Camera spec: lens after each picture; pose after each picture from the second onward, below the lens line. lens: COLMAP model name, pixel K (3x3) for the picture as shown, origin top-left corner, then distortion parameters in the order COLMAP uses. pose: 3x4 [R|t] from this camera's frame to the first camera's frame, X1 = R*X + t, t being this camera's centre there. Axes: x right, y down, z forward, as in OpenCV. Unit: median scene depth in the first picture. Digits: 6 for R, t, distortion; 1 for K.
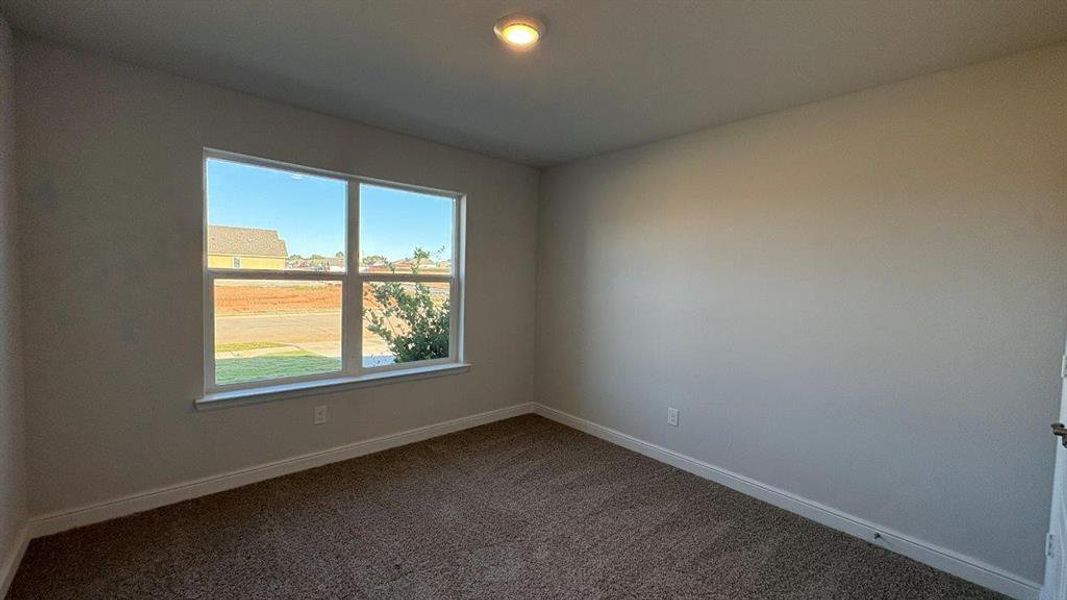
lens RADIAL K [[423.9, 0, 533.5], [0, 423.9, 300.0], [0, 0, 1]] dist [0.000001, -0.000258]
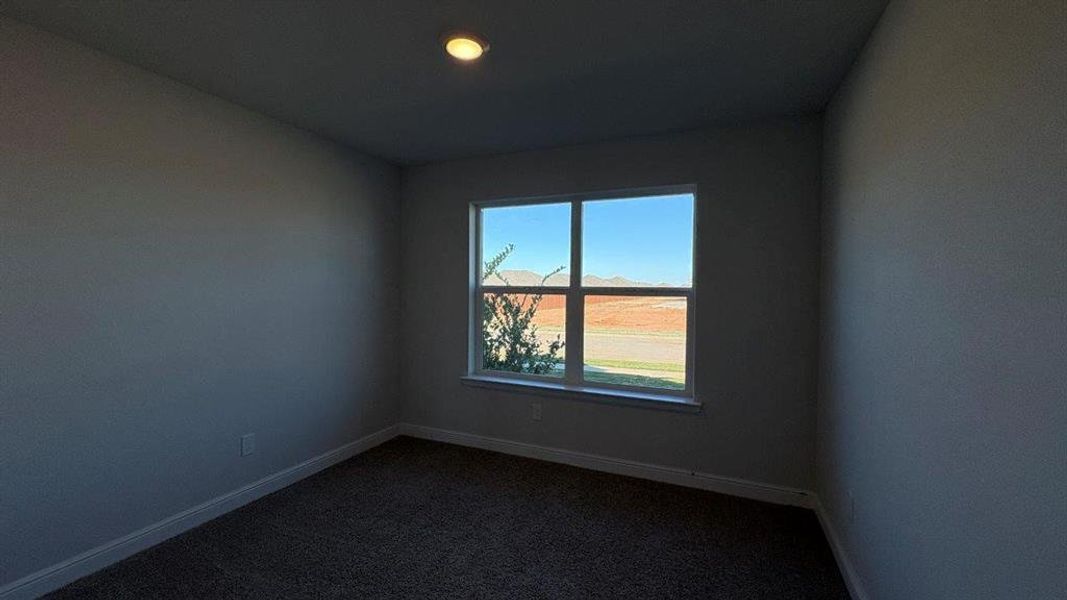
lens RADIAL K [[431.1, 0, 533.5], [0, 431.1, 300.0], [0, 0, 1]] dist [0.000706, -0.000016]
pose [[0.426735, 0.002420, -0.904374, 0.507217], [-0.043626, 0.998887, -0.017913, -0.008527], [0.903324, 0.047098, 0.426366, 0.454136]]
